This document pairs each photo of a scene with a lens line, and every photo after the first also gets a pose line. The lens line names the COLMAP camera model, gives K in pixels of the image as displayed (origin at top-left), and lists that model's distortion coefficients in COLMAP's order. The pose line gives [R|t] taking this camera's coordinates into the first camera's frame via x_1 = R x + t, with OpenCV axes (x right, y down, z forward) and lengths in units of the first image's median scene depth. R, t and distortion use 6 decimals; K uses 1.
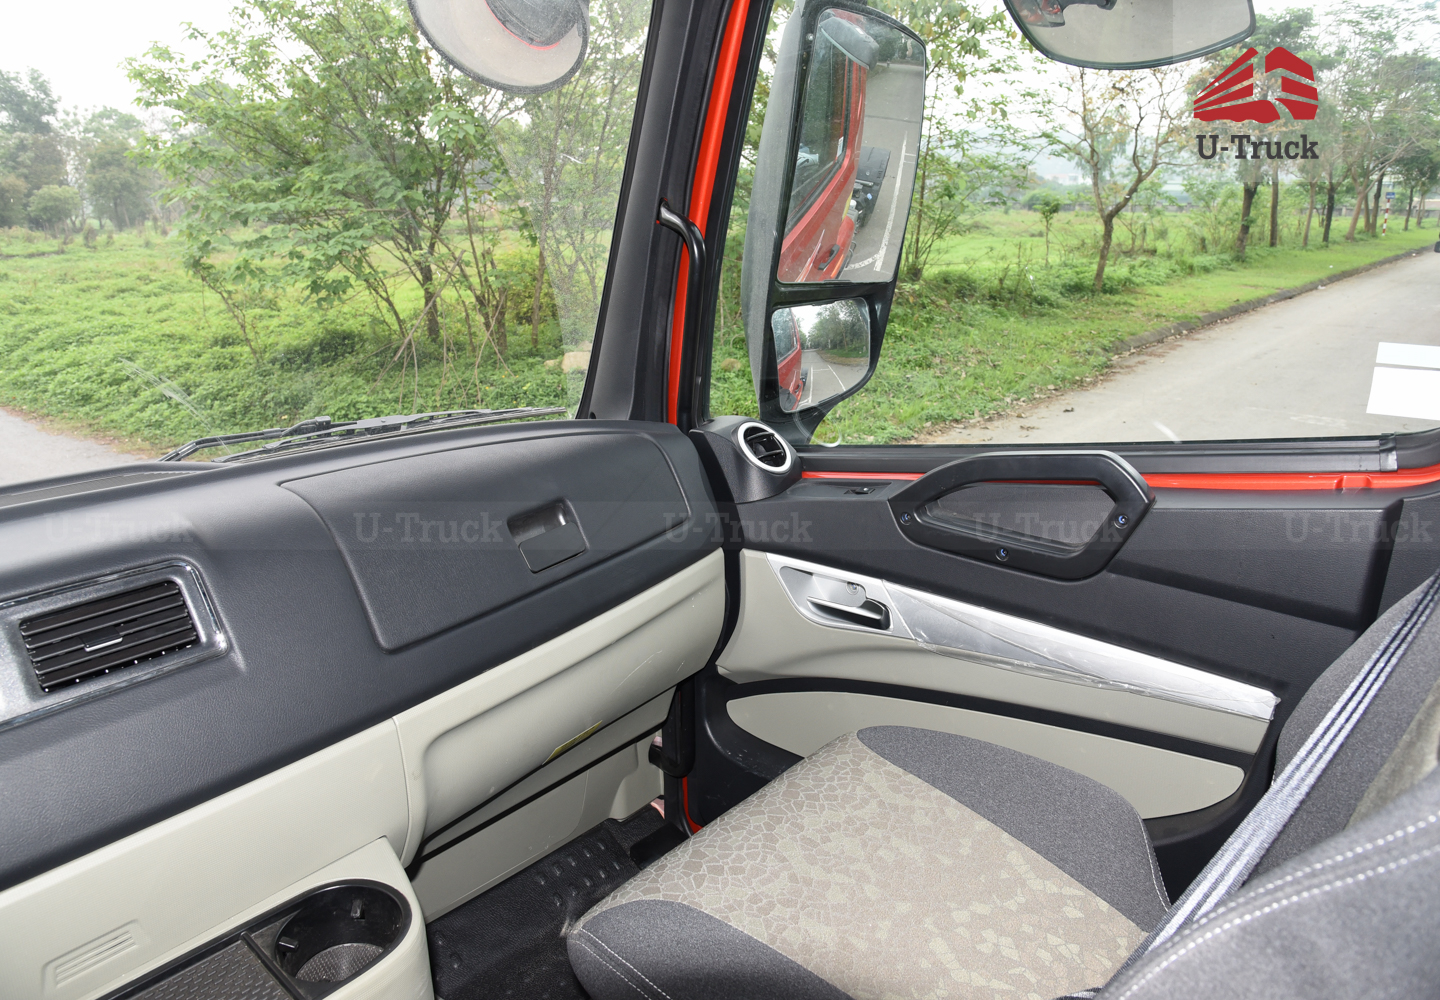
lens RADIAL K [[1016.7, 0, 707.8], [0, 1016.7, 505.8], [0, 0, 1]] dist [-0.112453, 0.061726]
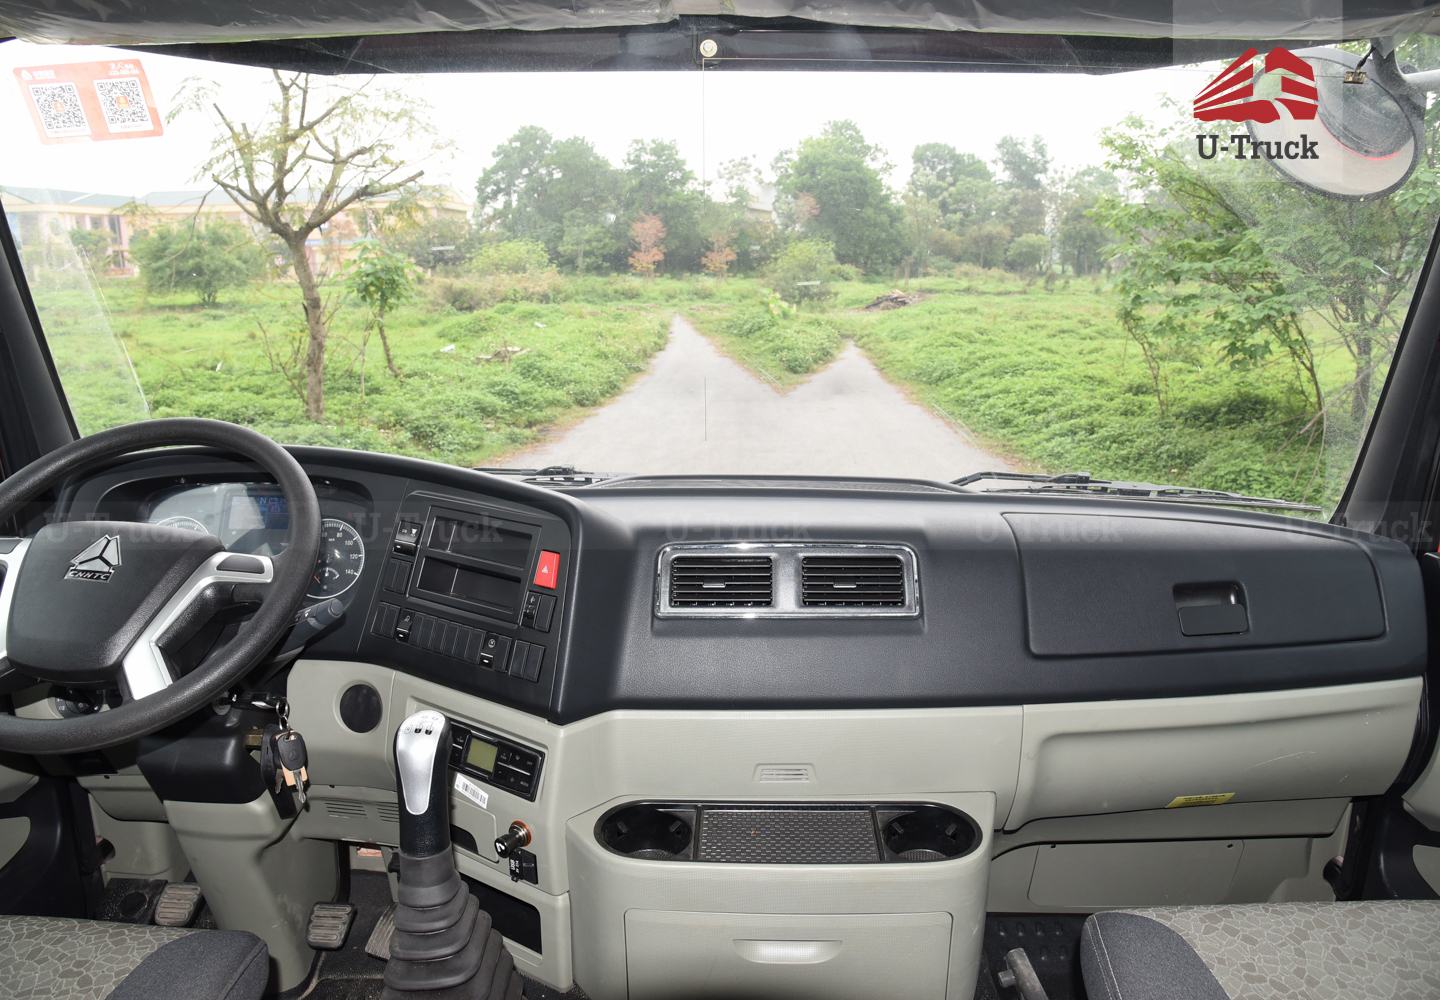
lens RADIAL K [[1008.7, 0, 711.3], [0, 1008.7, 506.0], [0, 0, 1]] dist [-0.119590, 0.065838]
pose [[0.642611, 0.195260, -0.740894, 0.020956], [-0.230378, 0.971476, 0.056211, -0.001152], [0.730737, 0.134564, 0.669265, -0.011932]]
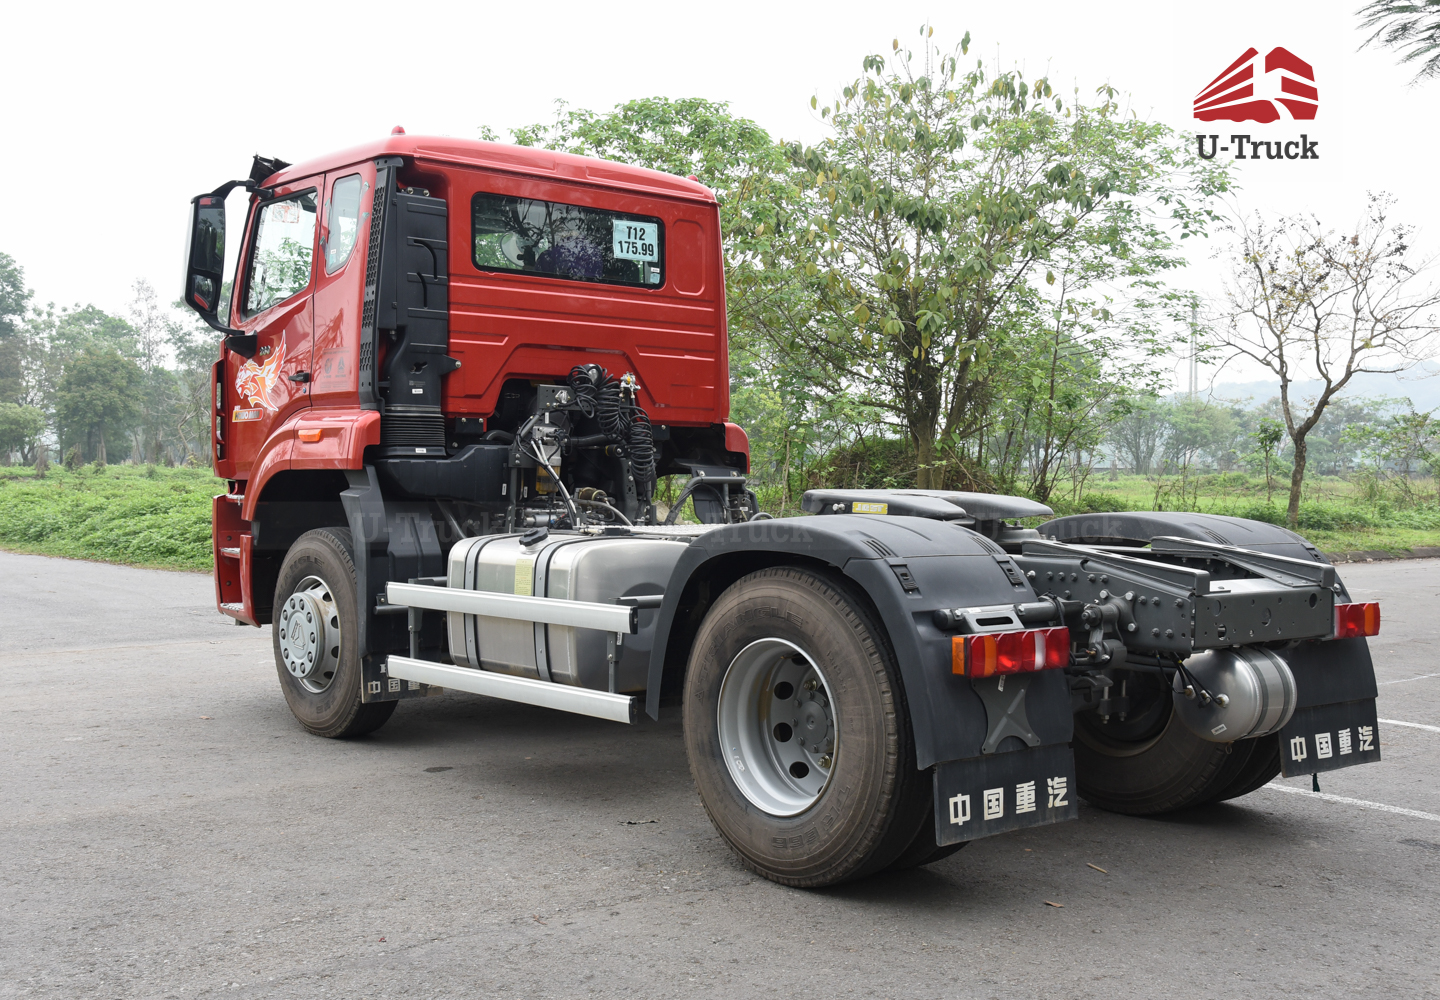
lens RADIAL K [[1619.4, 0, 718.0], [0, 1619.4, 506.9], [0, 0, 1]] dist [0.055168, 0.235384]
pose [[0.989975, 0.023660, -0.139247, 0.178787], [-0.060422, 0.962049, -0.266103, 0.260452], [0.127667, 0.271848, 0.953834, -0.576196]]
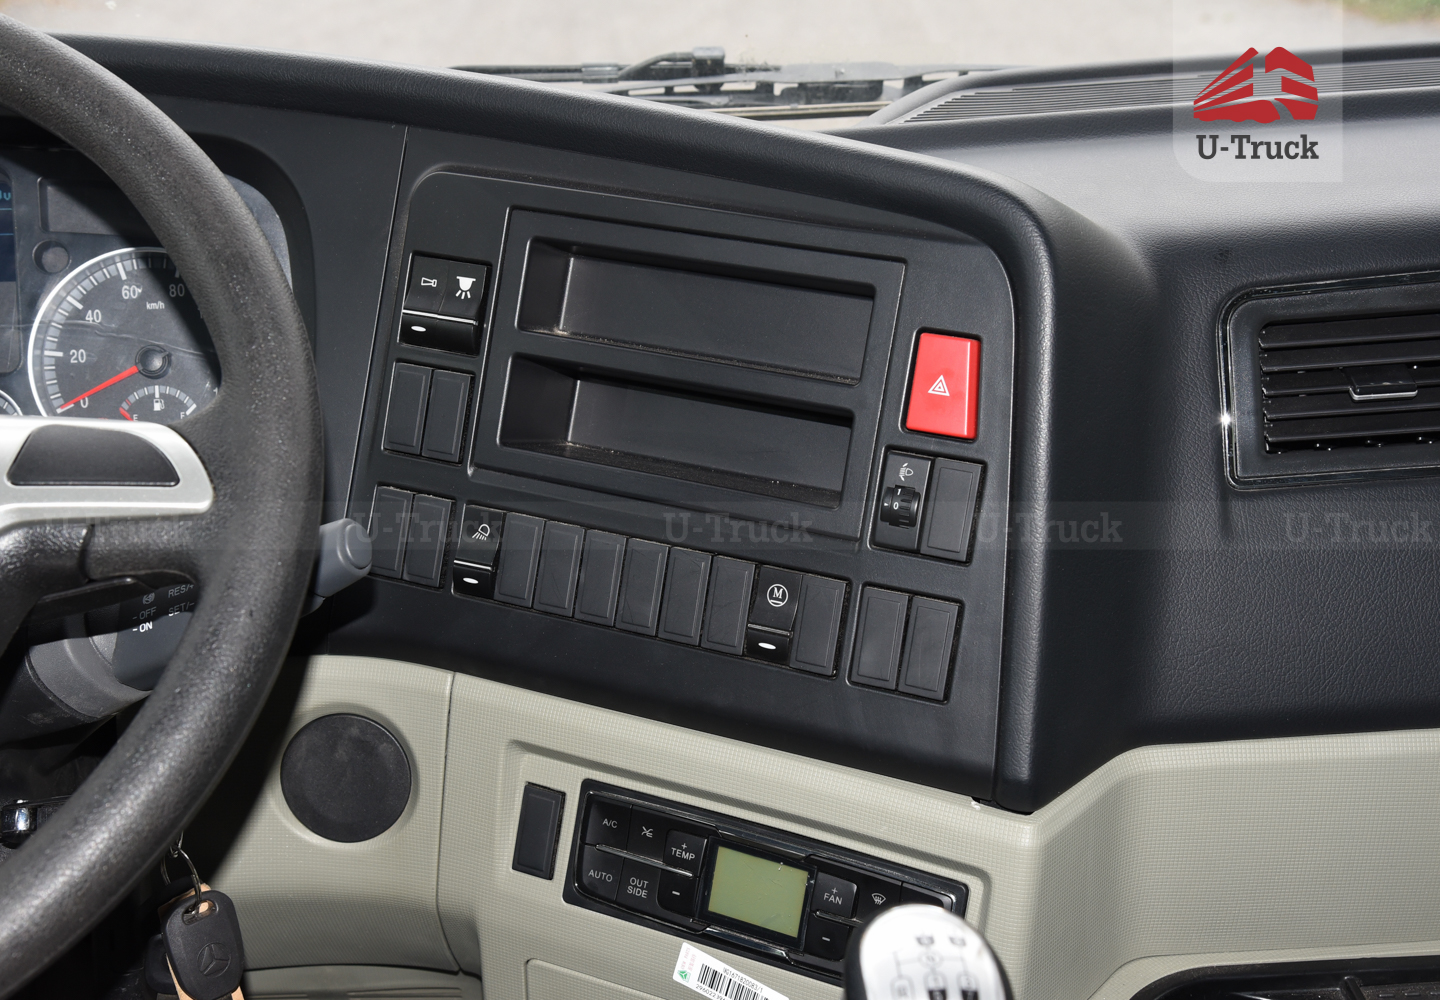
lens RADIAL K [[2023.1, 0, 720.0], [0, 2023.1, 500.0], [0, 0, 1]] dist [0.164397, 0.026275]
pose [[0.730898, 0.298806, -0.613599, -0.015279], [-0.189313, 0.952546, 0.238361, 0.001944], [0.655705, -0.058055, 0.752782, -0.014786]]
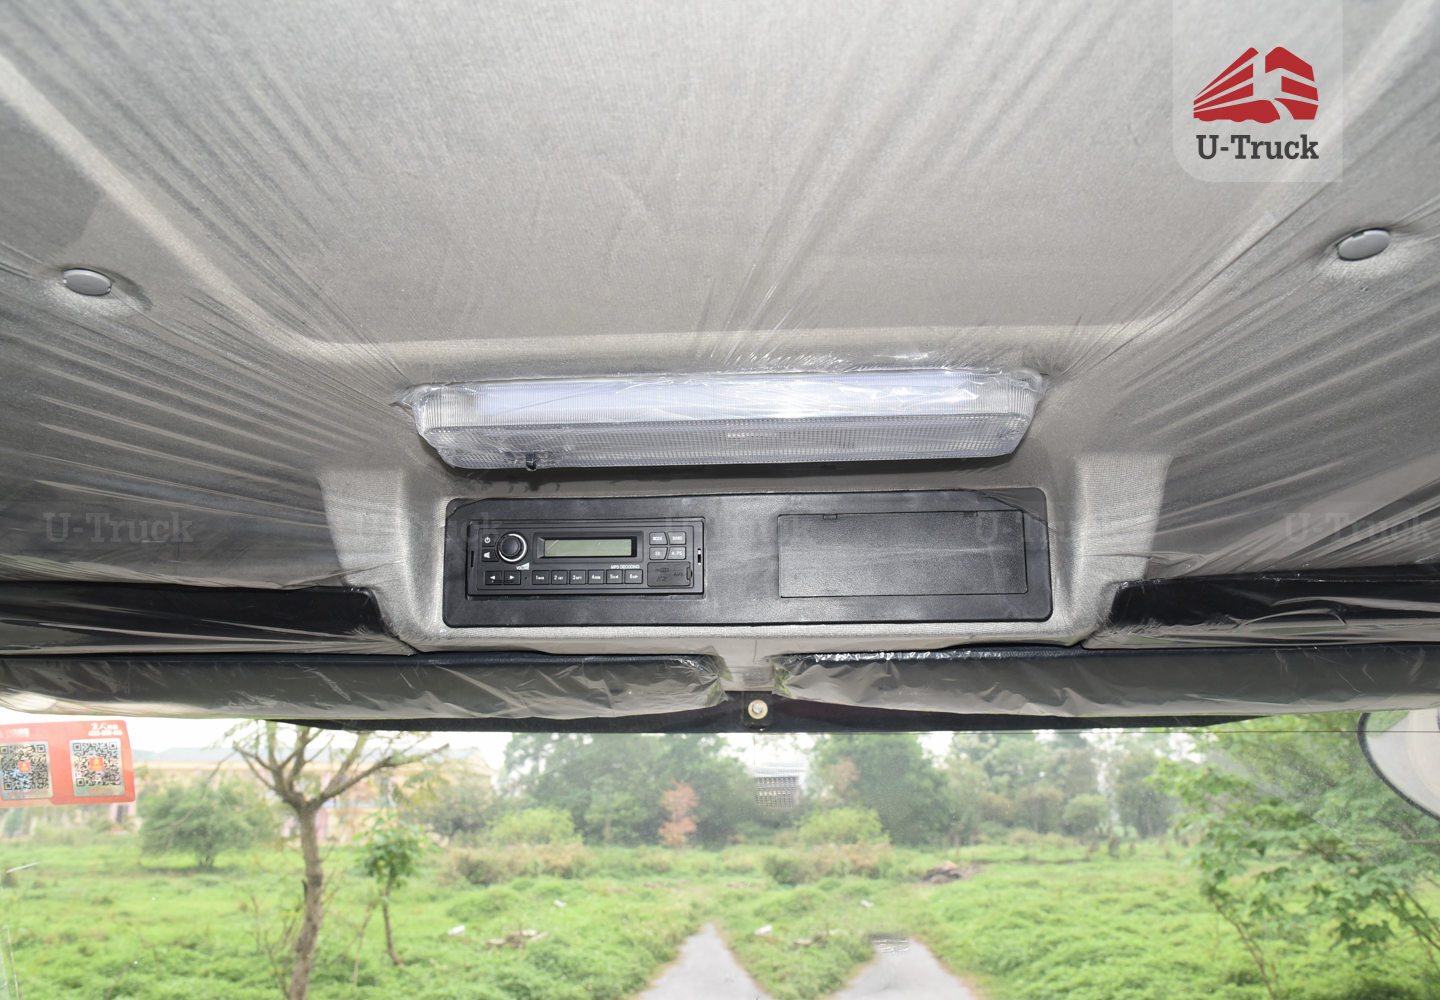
lens RADIAL K [[1056.3, 0, 715.9], [0, 1056.3, 508.3], [0, 0, 1]] dist [-0.100902, 0.066037]
pose [[0.621151, -0.217402, -0.752933, 0.011751], [-0.233855, 0.865562, -0.442847, -0.012649], [0.747986, 0.451152, 0.486804, -0.009462]]
